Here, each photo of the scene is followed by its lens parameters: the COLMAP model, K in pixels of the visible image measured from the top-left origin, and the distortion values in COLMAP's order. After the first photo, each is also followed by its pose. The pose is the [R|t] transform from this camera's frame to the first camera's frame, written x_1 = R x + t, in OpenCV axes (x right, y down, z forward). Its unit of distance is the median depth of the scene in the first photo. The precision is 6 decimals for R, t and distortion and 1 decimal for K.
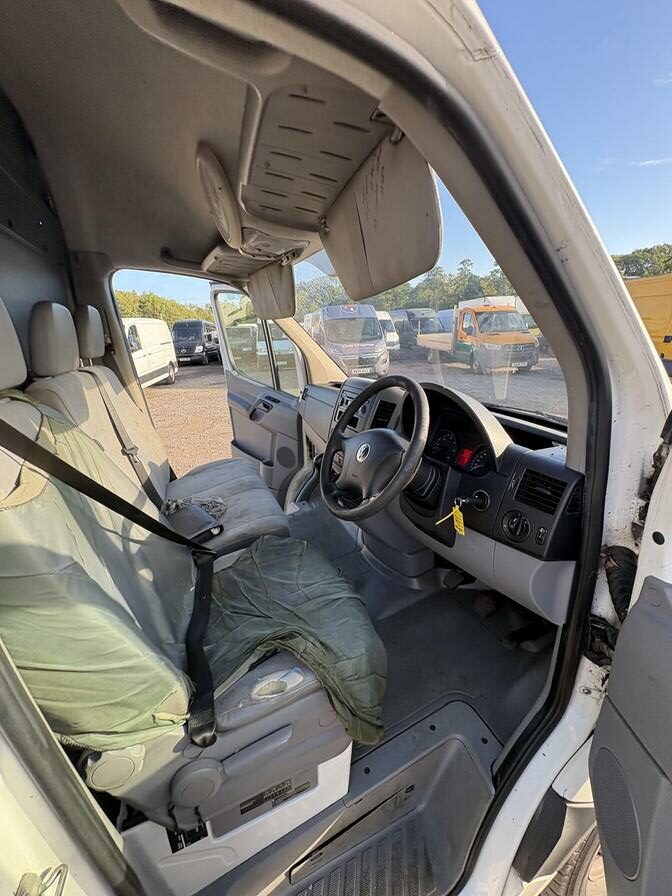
lens RADIAL K [[360.6, 0, 331.1], [0, 360.6, 447.5], [0, 0, 1]] dist [0.000480, 0.000045]
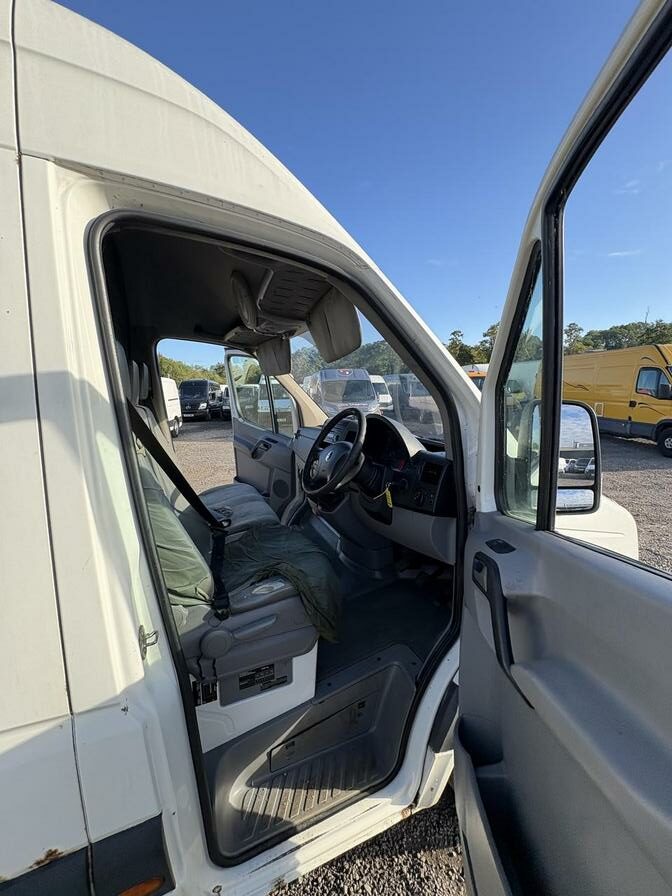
lens RADIAL K [[361.0, 0, 336.0], [0, 361.0, 448.0], [0, 0, 1]] dist [0.001108, 0.000034]
pose [[0.999705, 0.015889, 0.018364, 0.038274], [-0.012733, 0.986910, -0.160769, 0.099229], [-0.020678, 0.160488, 0.986821, -0.232814]]
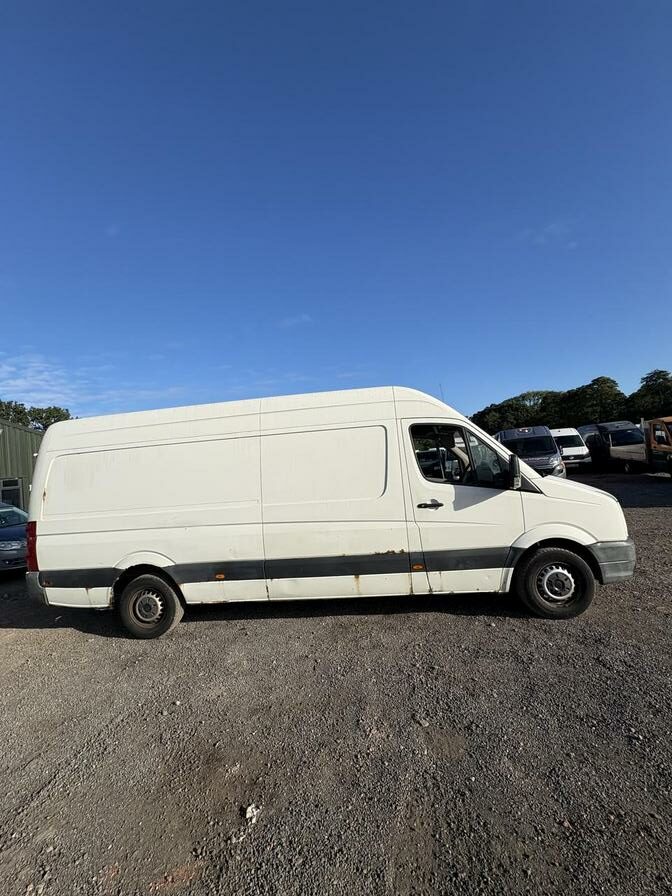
lens RADIAL K [[360.6, 0, 331.1], [0, 360.6, 447.5], [0, 0, 1]] dist [0.000480, 0.000045]
pose [[0.873111, -0.067791, -0.482784, 0.385706], [-0.093449, 0.948651, -0.302207, 0.535793], [0.478481, 0.308976, 0.821943, -1.622877]]
